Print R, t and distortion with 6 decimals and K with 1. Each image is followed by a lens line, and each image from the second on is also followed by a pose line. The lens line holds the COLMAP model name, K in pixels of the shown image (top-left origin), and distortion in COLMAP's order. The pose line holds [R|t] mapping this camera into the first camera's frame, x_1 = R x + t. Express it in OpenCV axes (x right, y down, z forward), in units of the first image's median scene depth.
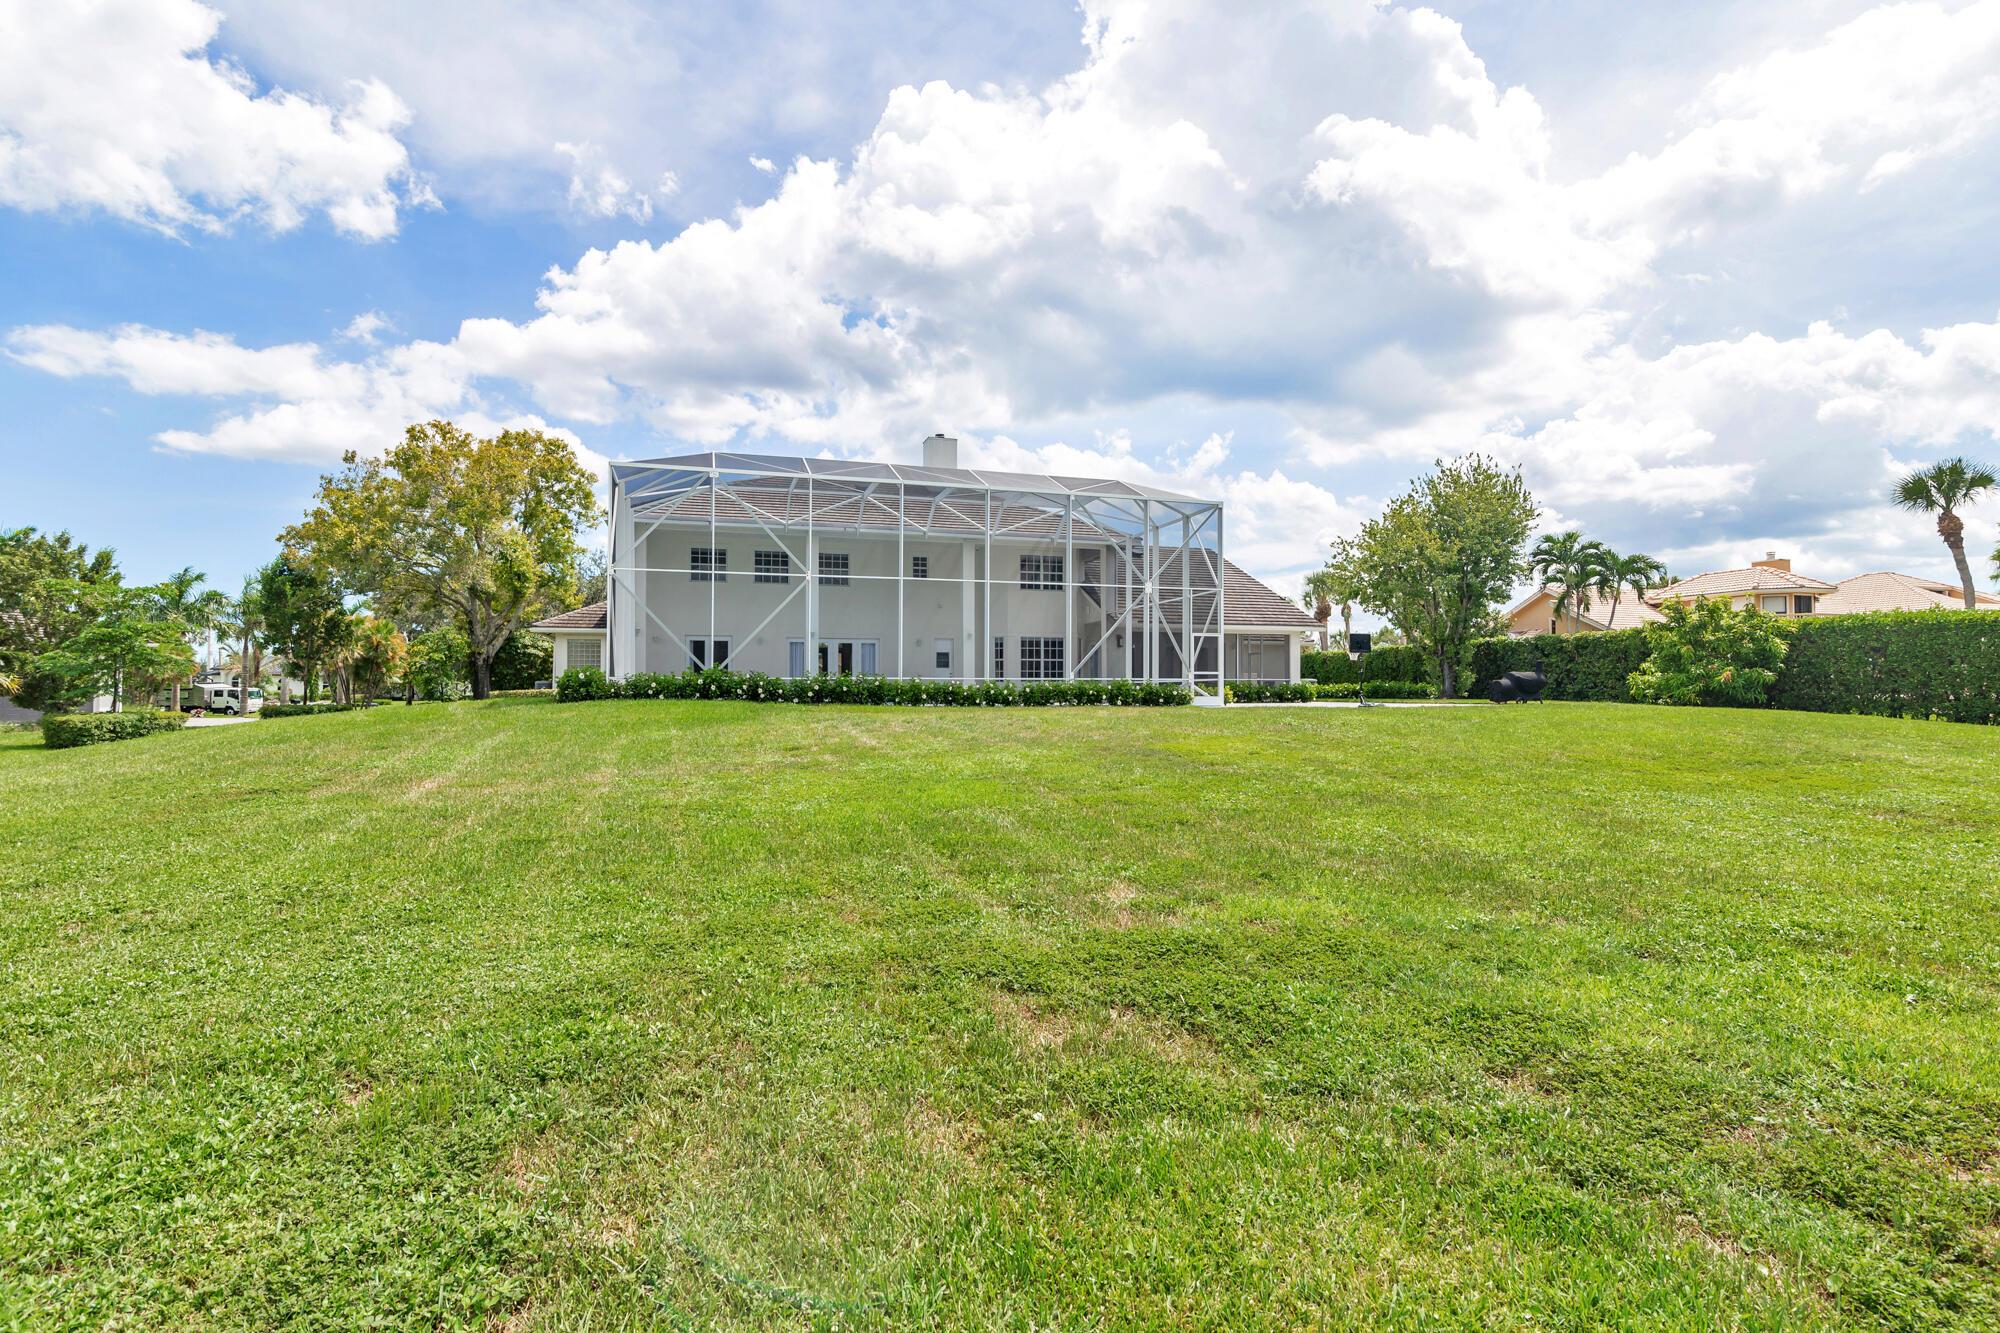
lens RADIAL K [[926.9, 0, 1003.4], [0, 926.9, 696.5], [0, 0, 1]] dist [0.001955, 0.000454]
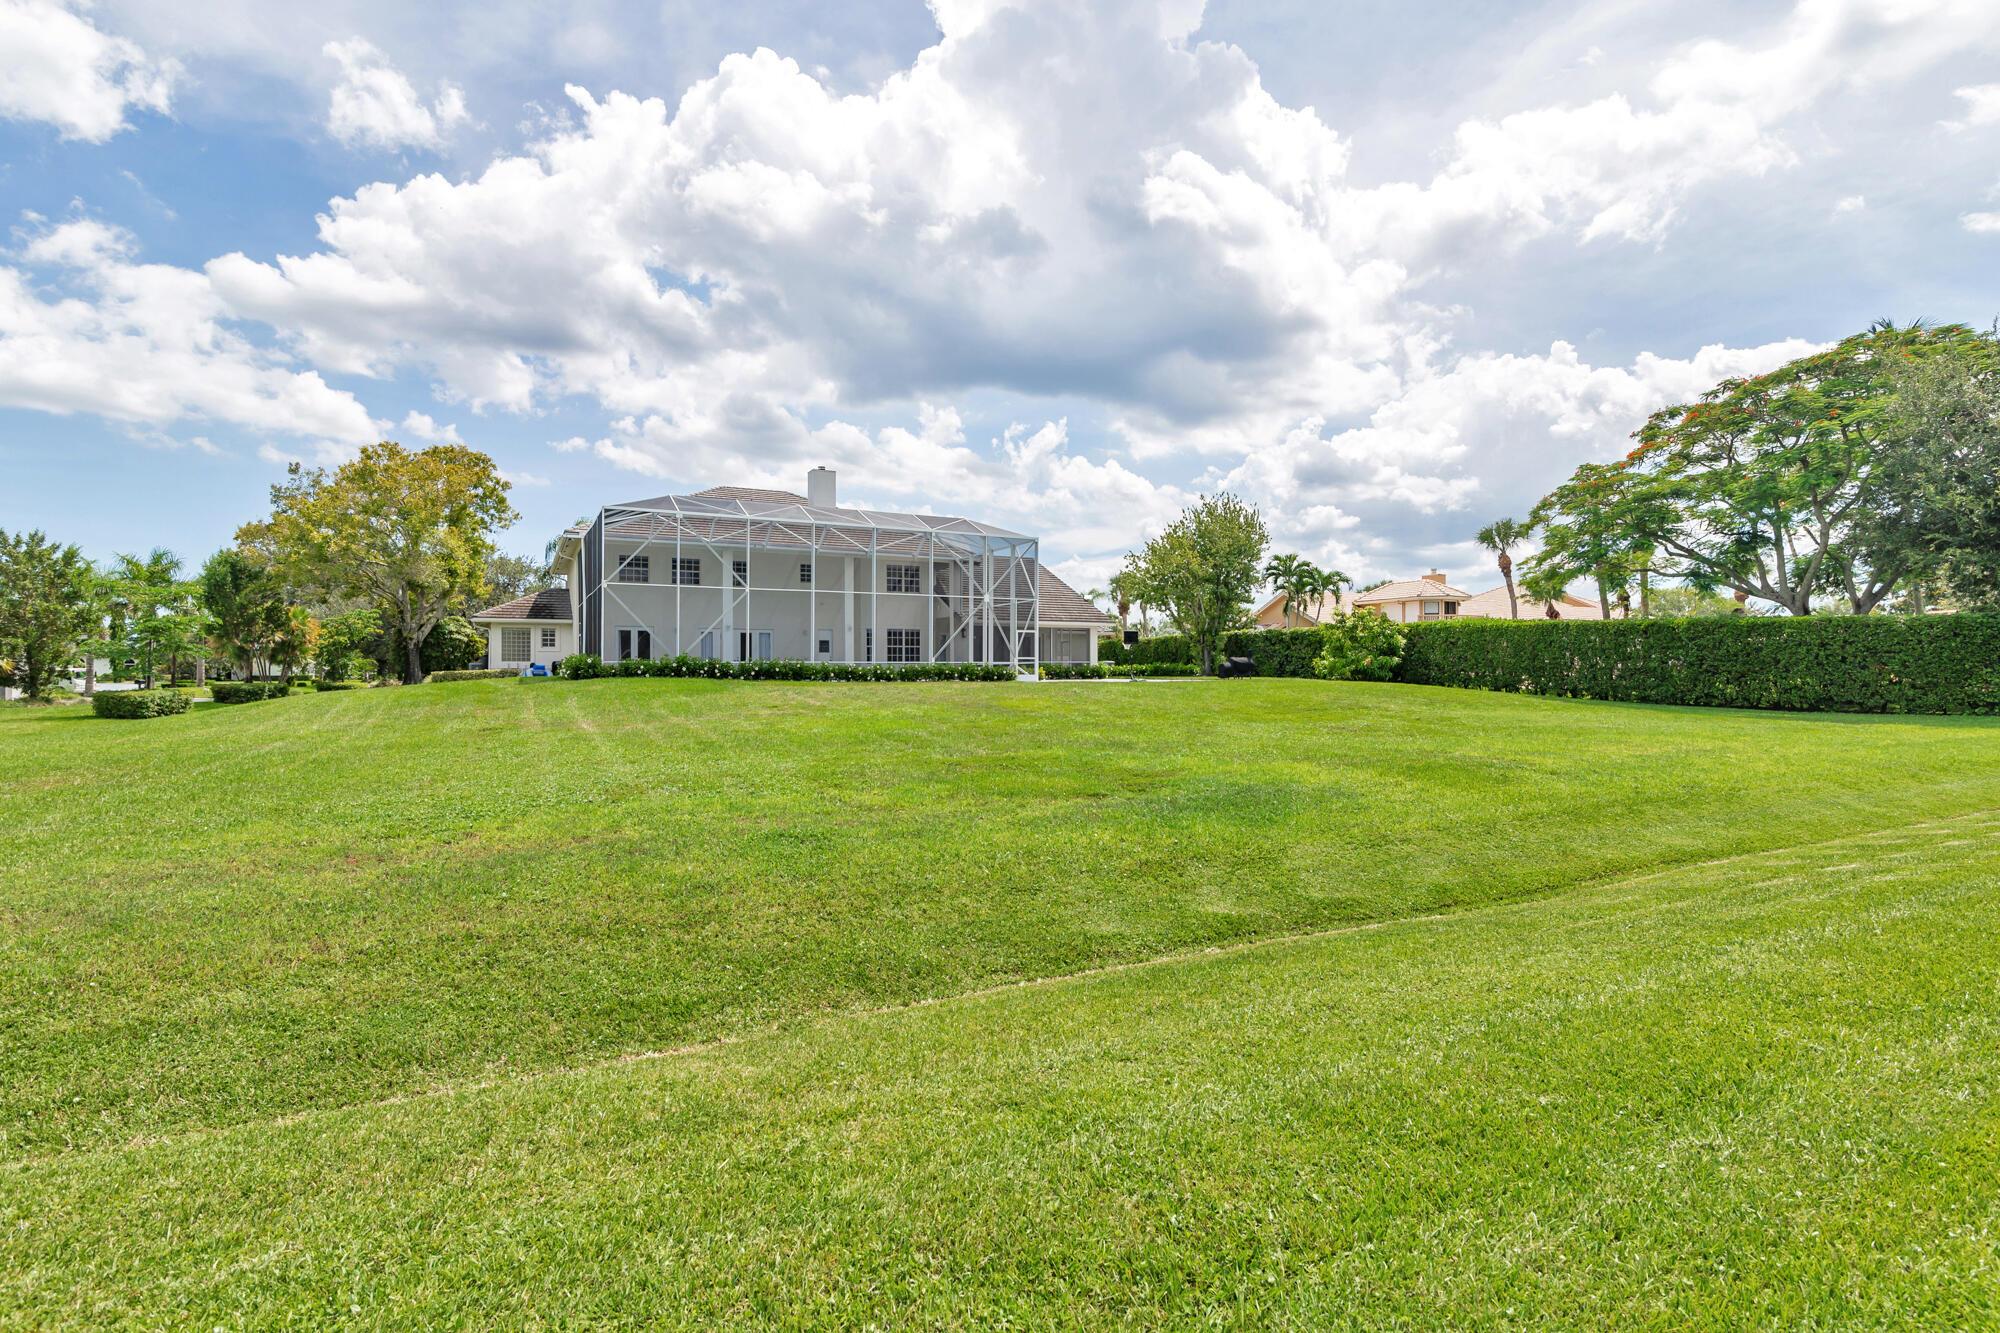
lens RADIAL K [[945.1, 0, 993.0], [0, 945.1, 672.2], [0, 0, 1]] dist [-0.000886, -0.000957]
pose [[0.985790, -0.000832, 0.167978, -0.053836], [0.001442, 0.999993, -0.003507, 0.000746], [-0.167974, 0.003699, 0.985785, -0.301689]]
